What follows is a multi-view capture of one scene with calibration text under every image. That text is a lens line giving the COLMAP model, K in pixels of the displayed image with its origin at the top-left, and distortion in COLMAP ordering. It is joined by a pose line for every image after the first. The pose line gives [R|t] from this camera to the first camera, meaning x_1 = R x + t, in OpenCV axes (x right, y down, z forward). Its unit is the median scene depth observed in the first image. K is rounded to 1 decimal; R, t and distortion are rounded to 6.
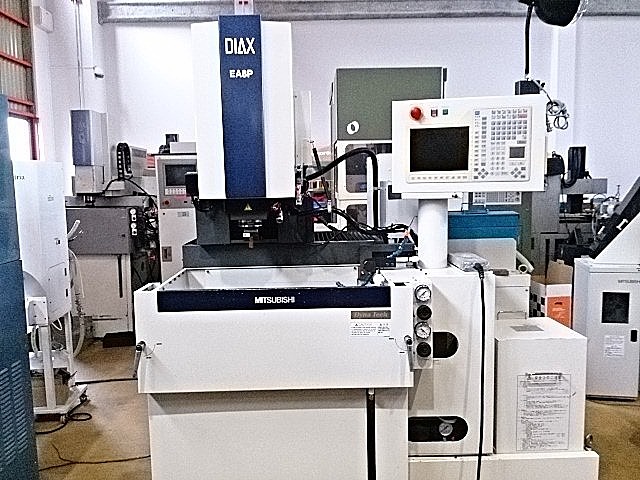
lens RADIAL K [[578.7, 0, 320.0], [0, 578.7, 240.0], [0, 0, 1]] dist [0.123830, -0.202457]
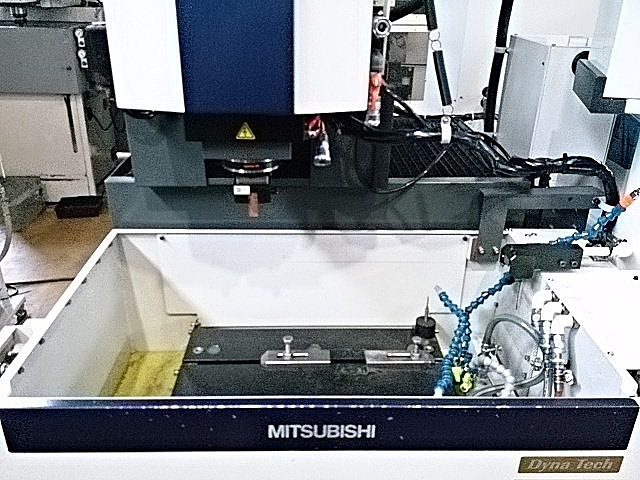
lens RADIAL K [[578.7, 0, 320.0], [0, 578.7, 240.0], [0, 0, 1]] dist [0.123830, -0.202457]
pose [[0.999489, 0.028656, 0.014137, -0.074728], [-0.031658, 0.948141, 0.316268, -0.110117], [-0.004341, -0.316554, 0.948564, 0.583711]]
